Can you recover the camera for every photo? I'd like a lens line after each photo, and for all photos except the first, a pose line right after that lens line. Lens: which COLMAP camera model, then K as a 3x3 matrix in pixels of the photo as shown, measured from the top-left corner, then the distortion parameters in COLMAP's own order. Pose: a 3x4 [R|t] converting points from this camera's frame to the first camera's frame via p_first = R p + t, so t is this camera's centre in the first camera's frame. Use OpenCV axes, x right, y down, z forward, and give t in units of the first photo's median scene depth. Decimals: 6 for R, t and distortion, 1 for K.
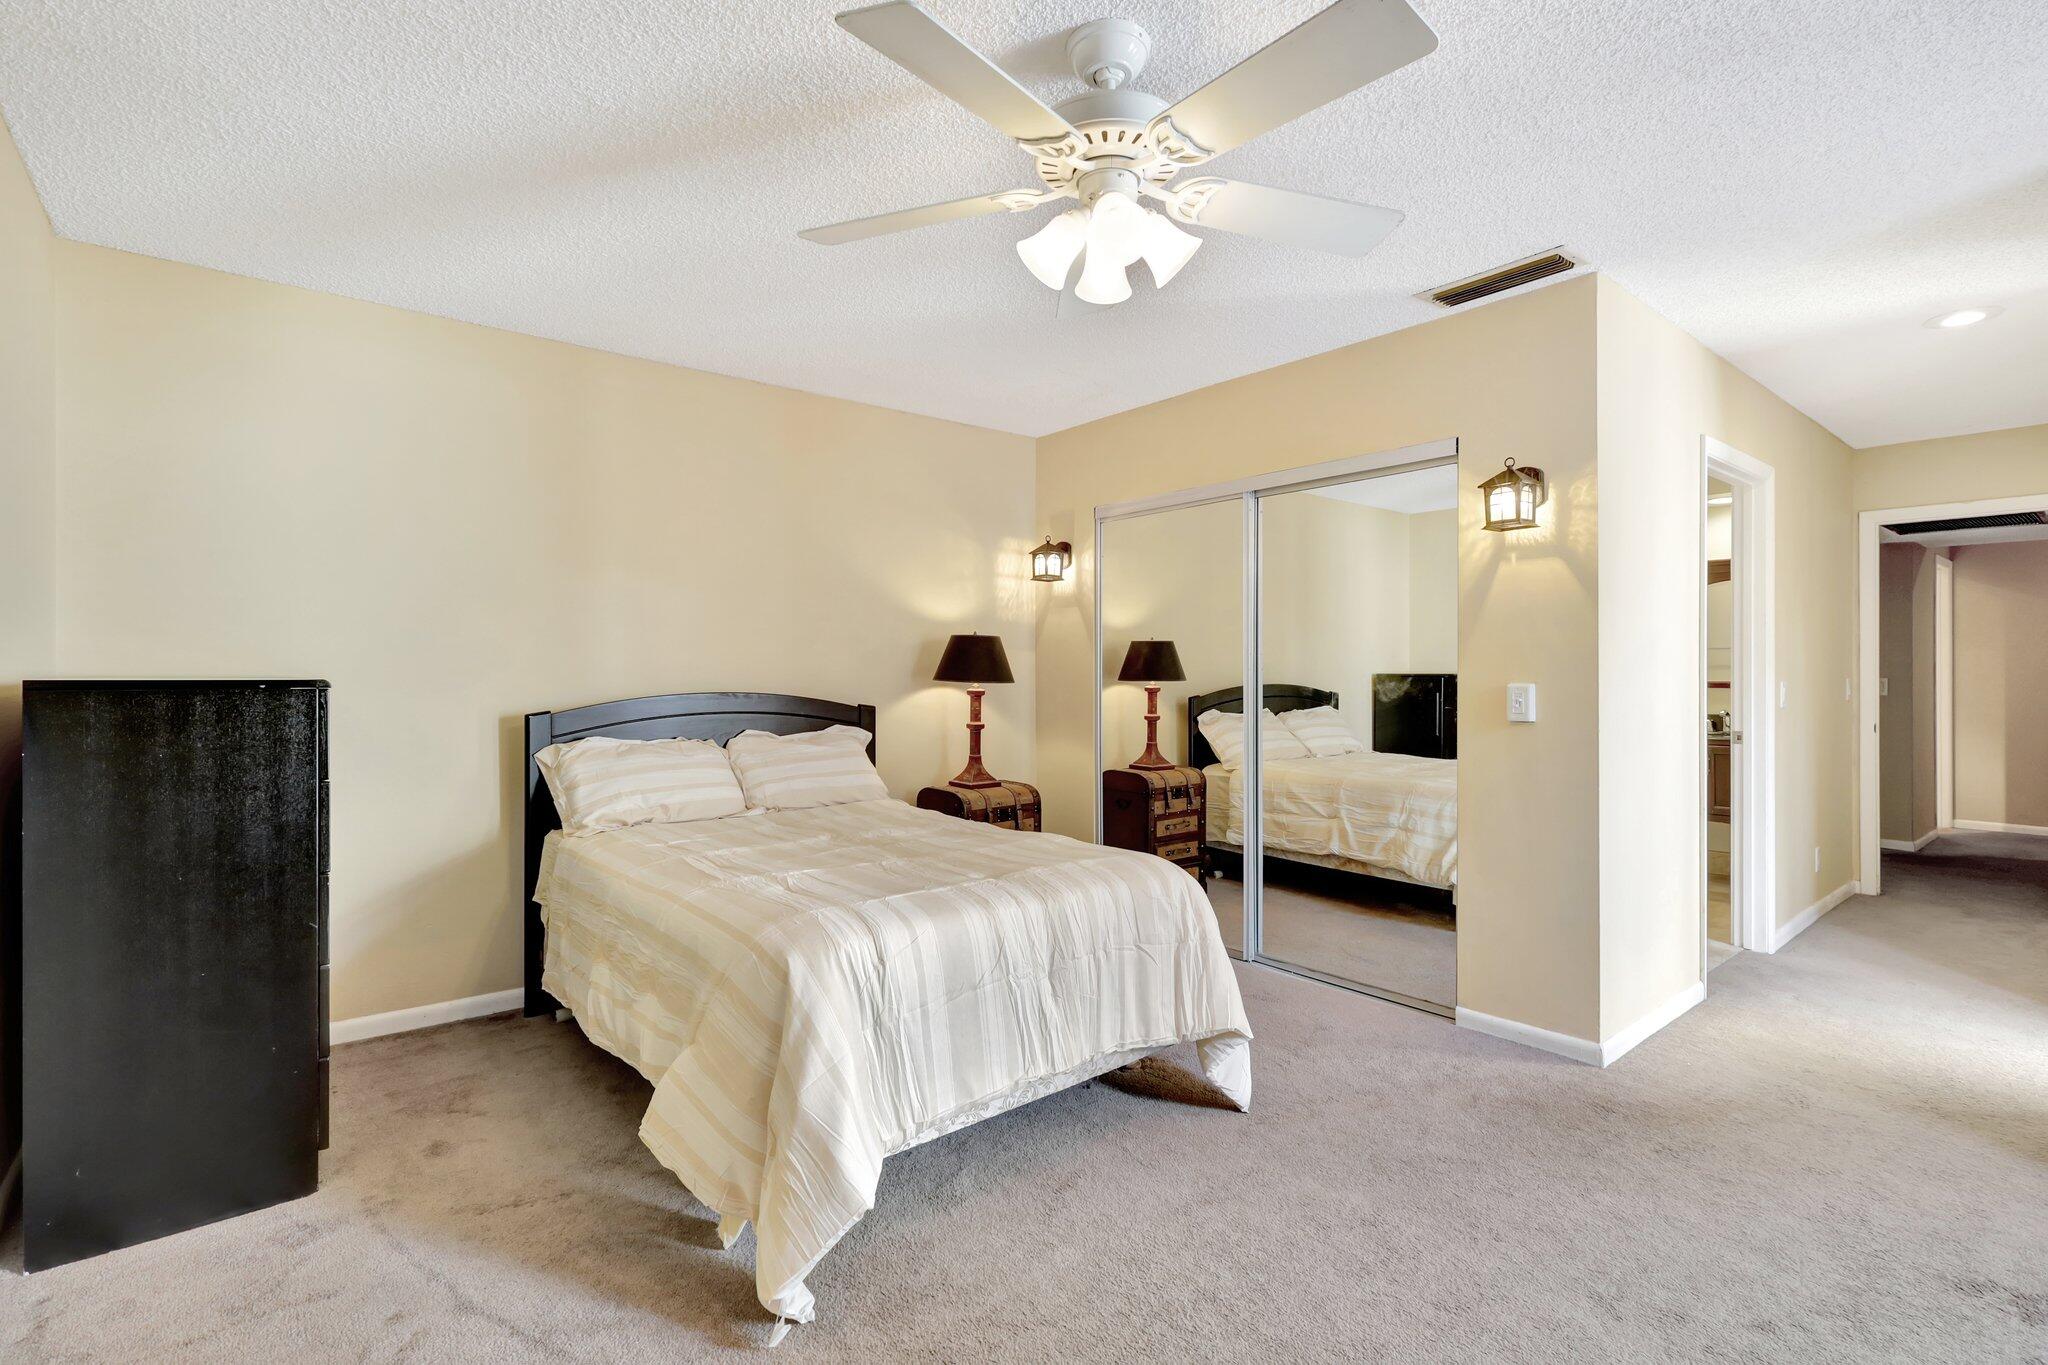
lens RADIAL K [[939.2, 0, 1020.1], [0, 939.2, 674.8], [0, 0, 1]] dist [-0.017924, -0.000446]
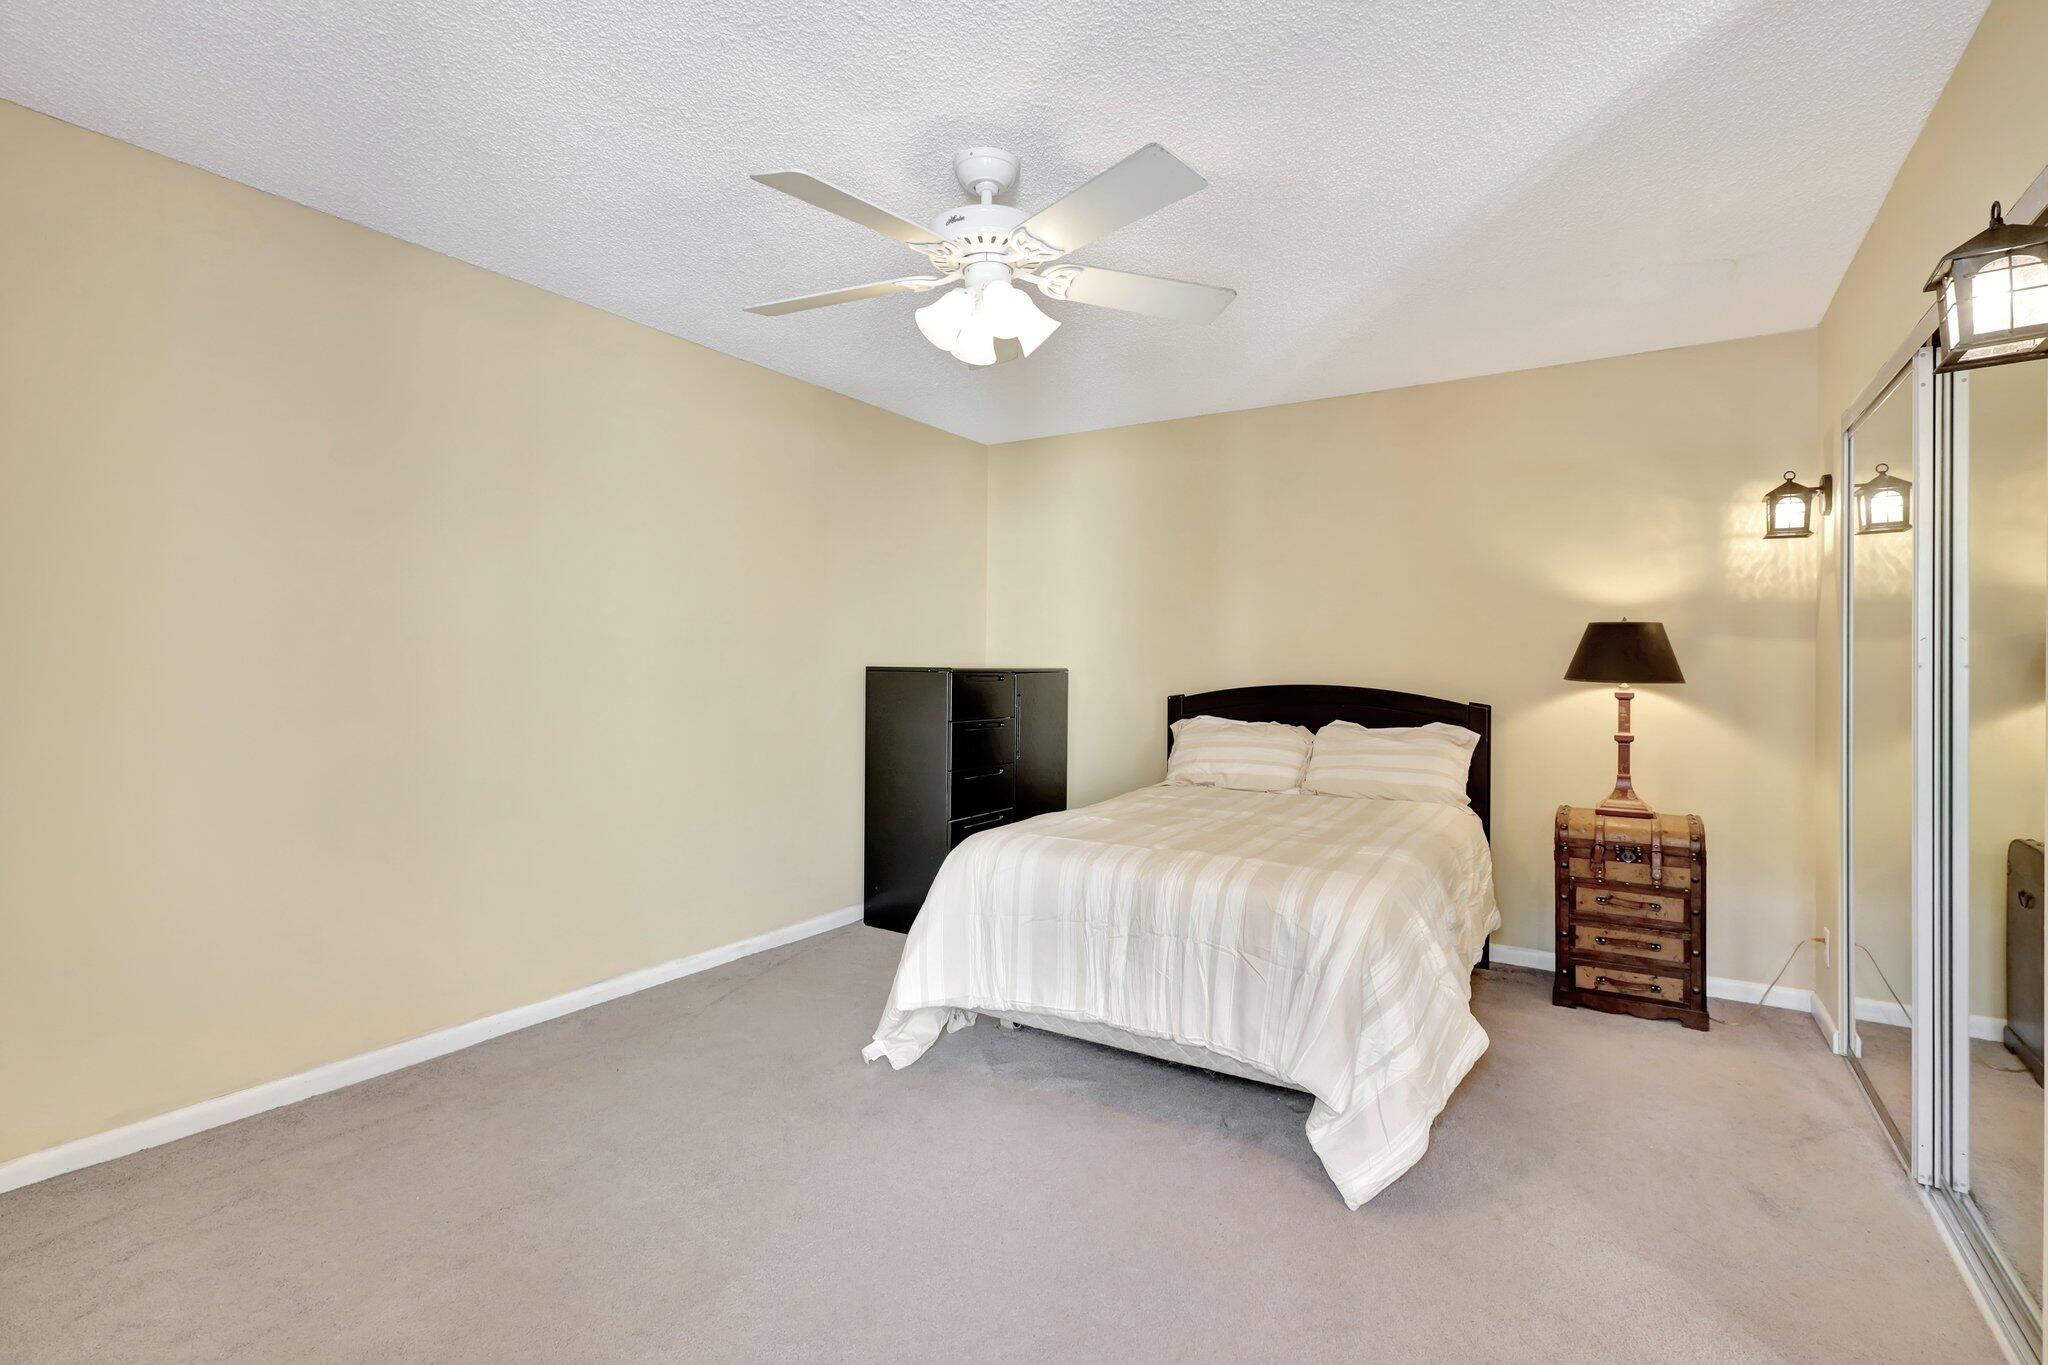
lens RADIAL K [[939.2, 0, 1018.5], [0, 939.2, 670.4], [0, 0, 1]] dist [-0.017924, -0.000446]
pose [[0.294061, 0.010276, -0.955731, 0.575331], [-0.010308, 0.999918, 0.007580, -0.002602], [0.955731, 0.007623, 0.294143, 0.299990]]
